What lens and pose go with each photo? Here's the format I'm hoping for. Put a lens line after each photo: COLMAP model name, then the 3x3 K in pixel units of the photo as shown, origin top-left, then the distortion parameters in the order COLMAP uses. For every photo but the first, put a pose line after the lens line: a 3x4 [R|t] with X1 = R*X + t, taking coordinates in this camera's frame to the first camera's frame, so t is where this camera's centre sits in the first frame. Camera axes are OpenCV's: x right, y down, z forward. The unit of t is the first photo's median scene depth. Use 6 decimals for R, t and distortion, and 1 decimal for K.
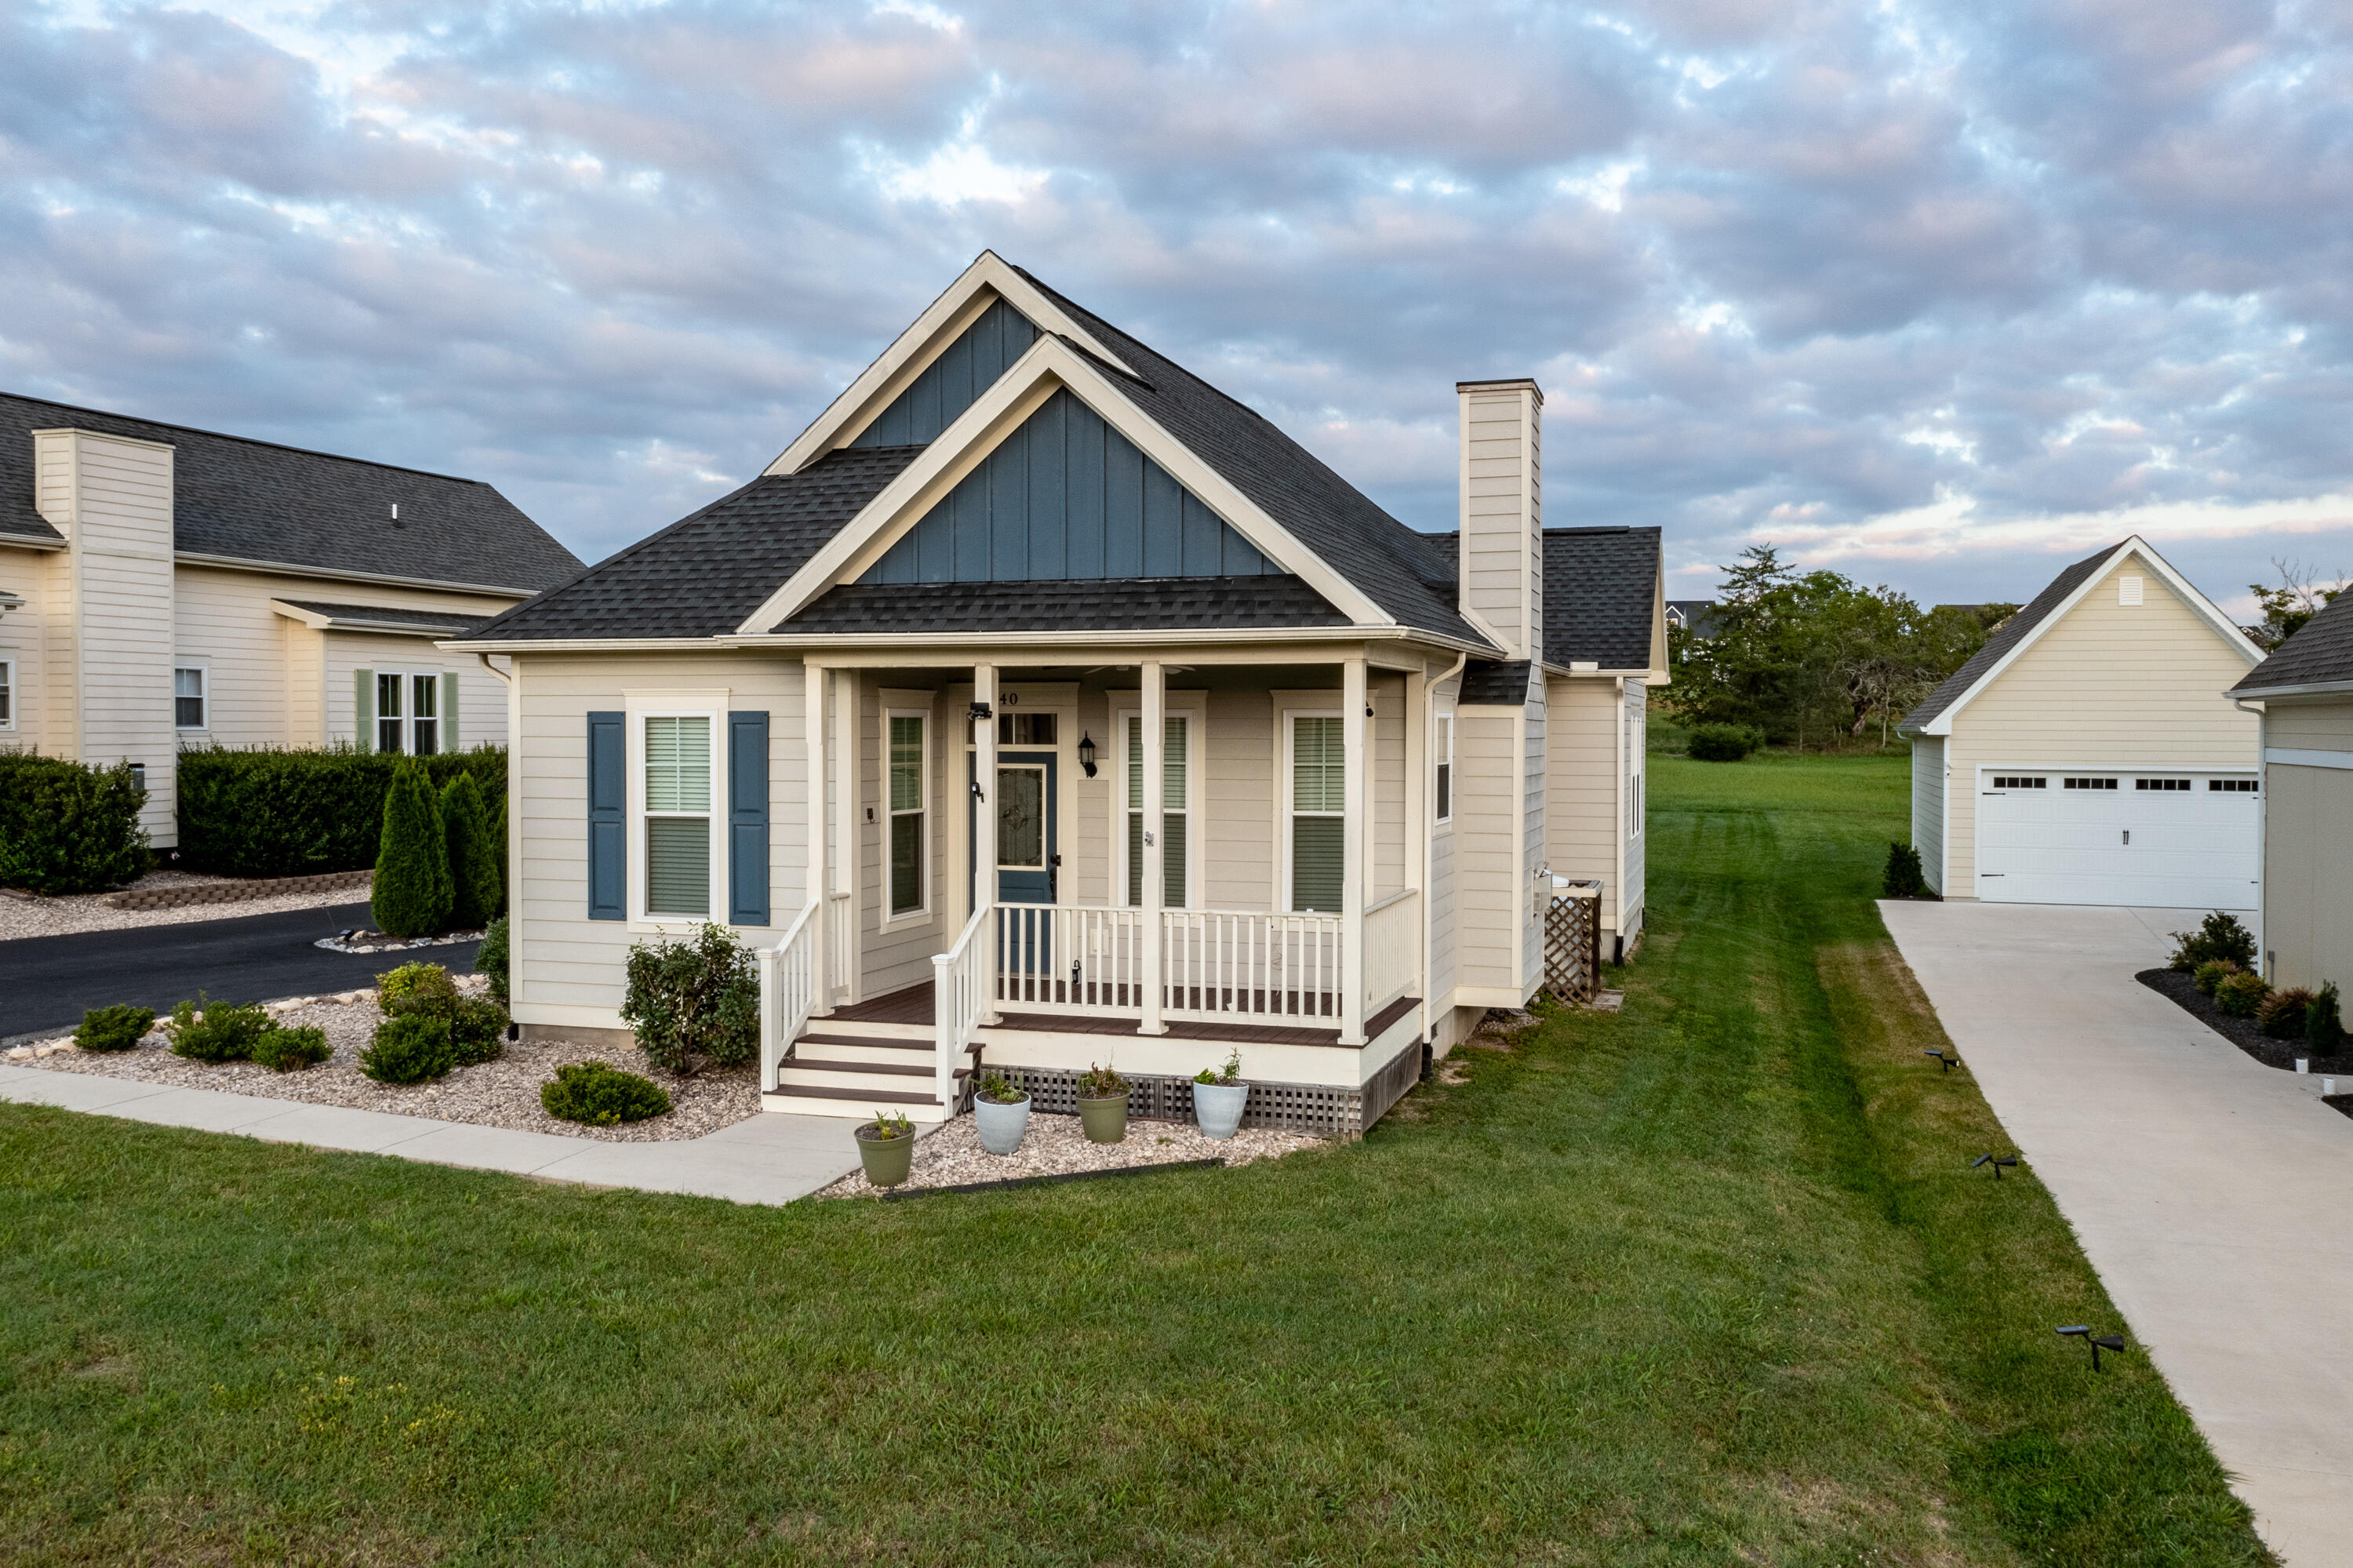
lens RADIAL K [[1872.6, 0, 1168.6], [0, 1872.6, 736.4], [0, 0, 1]] dist [-0.007166, 0.015049]
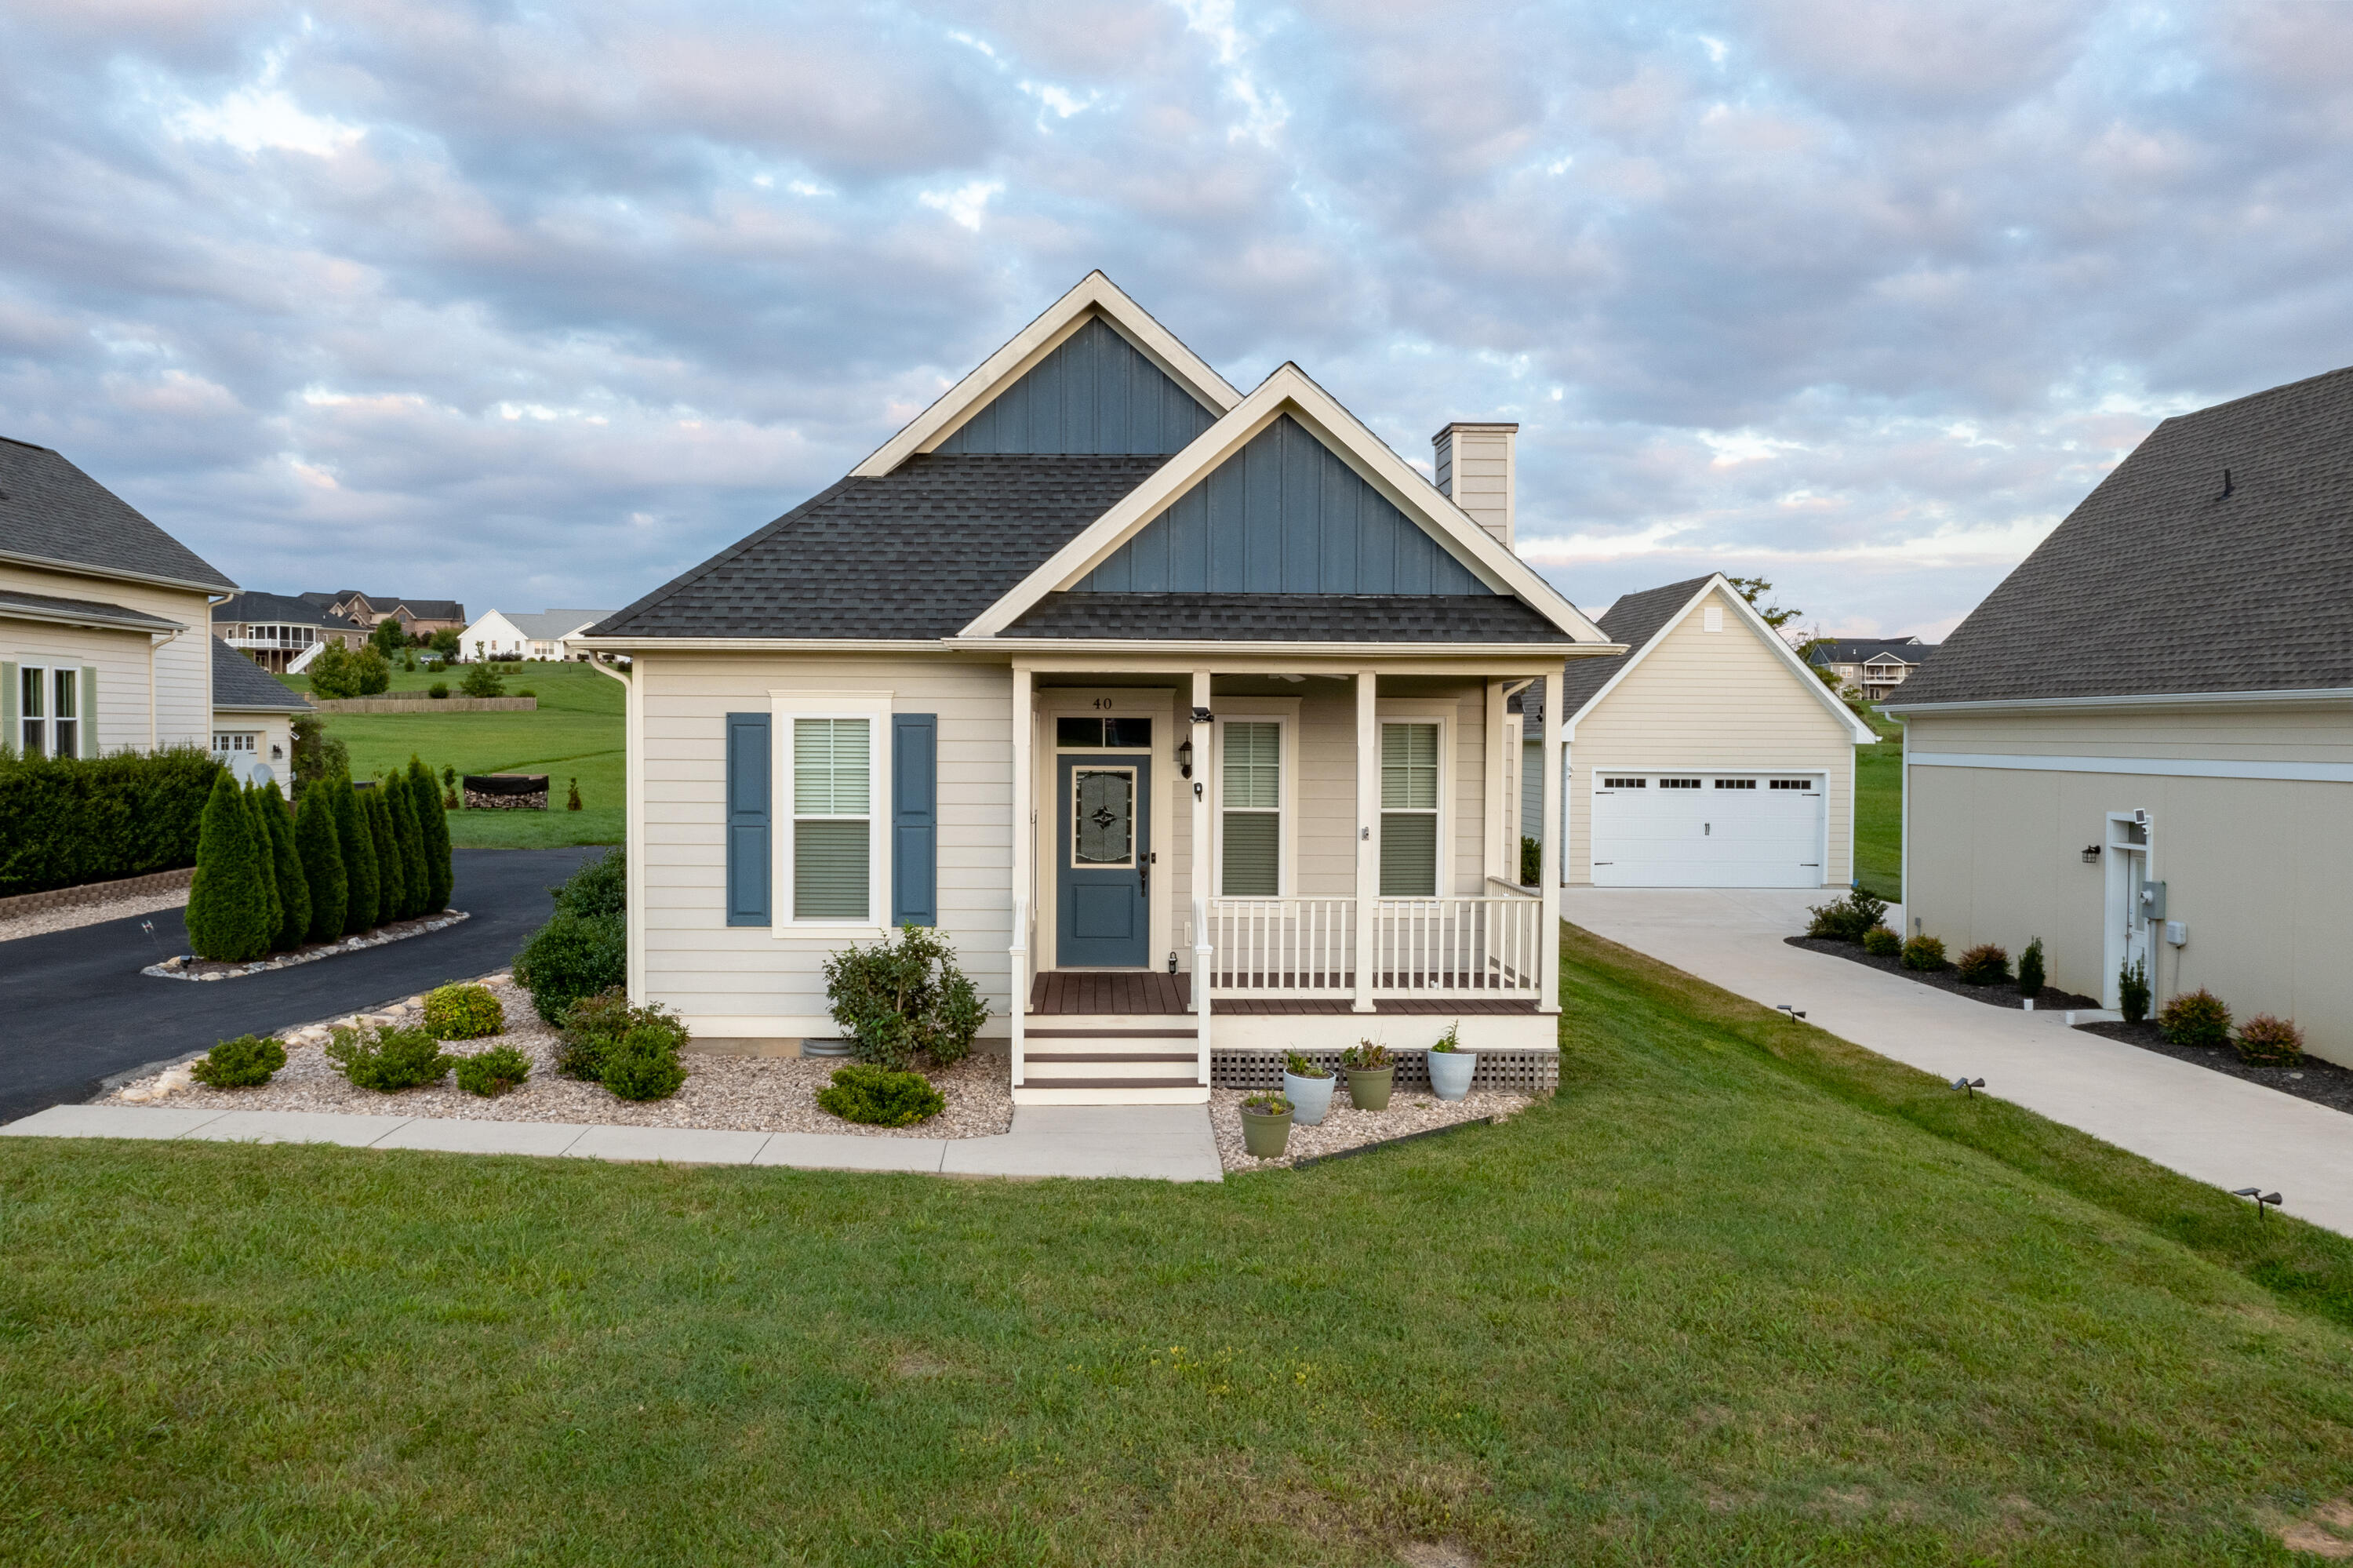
lens RADIAL K [[1872.6, 0, 1136.1], [0, 1872.6, 796.8], [0, 0, 1]] dist [-0.007166, 0.015049]
pose [[0.944502, -0.007308, 0.328424, -0.215625], [-0.002040, 0.999603, 0.028110, 0.001168], [-0.328499, -0.027220, 0.944112, 0.006450]]
